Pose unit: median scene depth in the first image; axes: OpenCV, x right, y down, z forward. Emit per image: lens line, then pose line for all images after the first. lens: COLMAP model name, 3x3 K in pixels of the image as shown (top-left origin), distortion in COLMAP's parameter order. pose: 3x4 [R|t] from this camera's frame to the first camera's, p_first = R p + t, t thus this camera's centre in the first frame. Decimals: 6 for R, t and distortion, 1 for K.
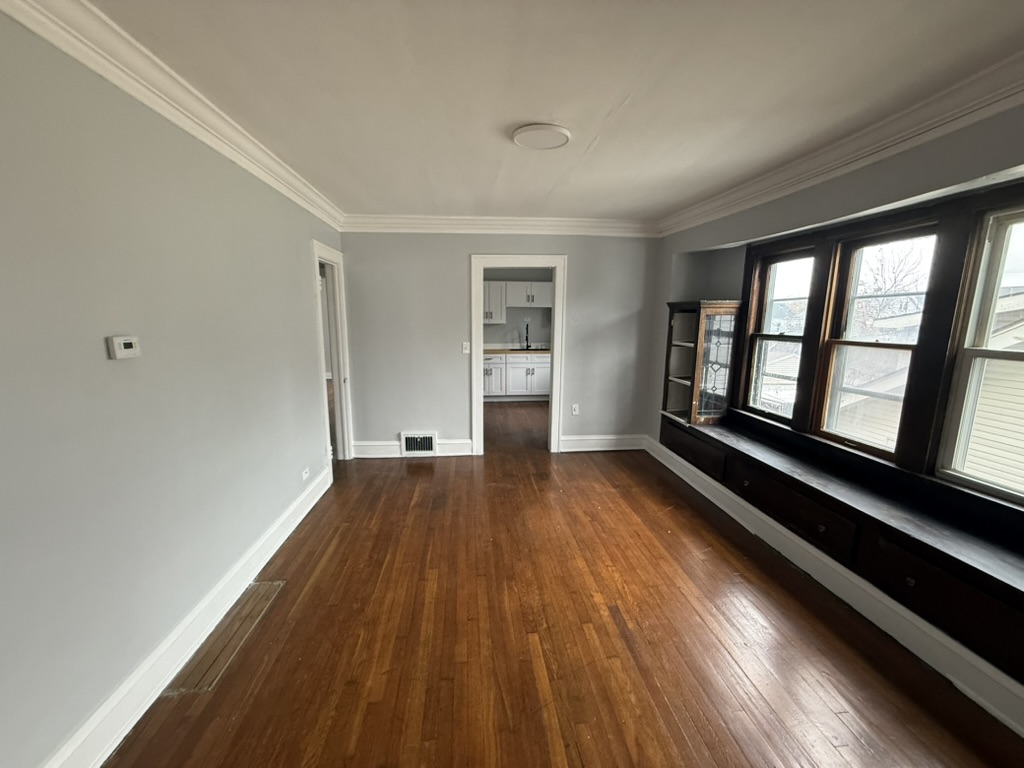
lens RADIAL K [[406.3, 0, 508.4], [0, 406.3, 383.4], [0, 0, 1]] dist [0.000768, 0.000156]
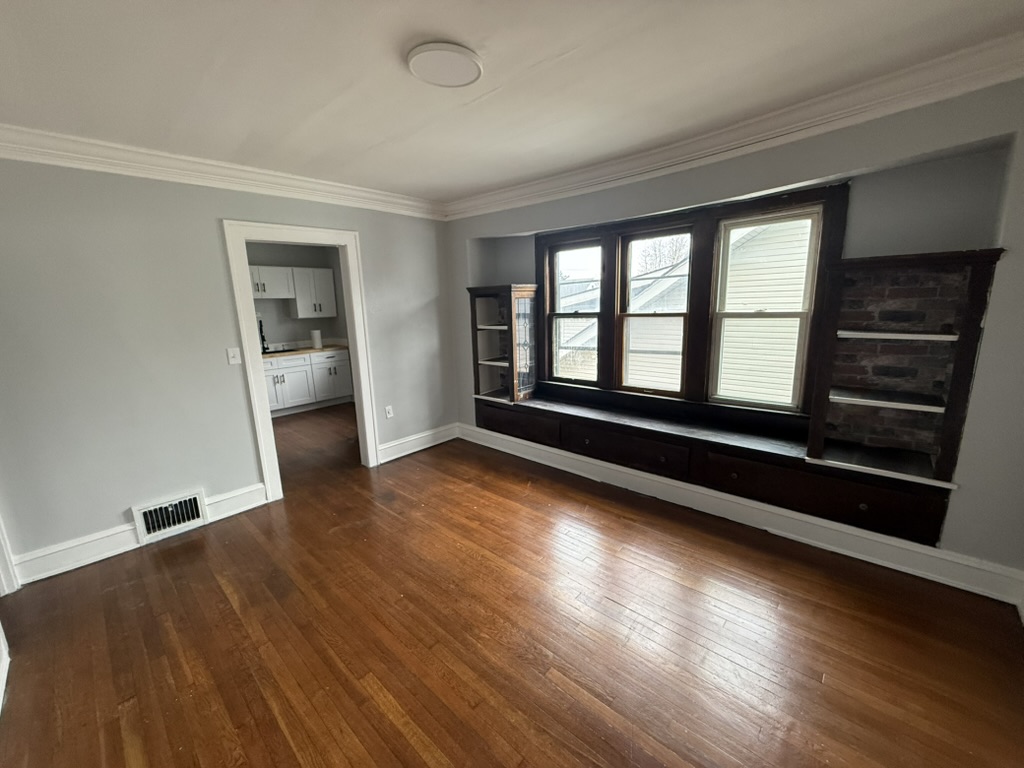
lens RADIAL K [[406.3, 0, 508.4], [0, 406.3, 383.4], [0, 0, 1]] dist [0.000768, 0.000156]
pose [[0.749867, -0.159312, 0.642120, -0.240361], [0.146338, 0.986474, 0.073854, -0.028563], [-0.645201, 0.038586, 0.763038, 0.202958]]
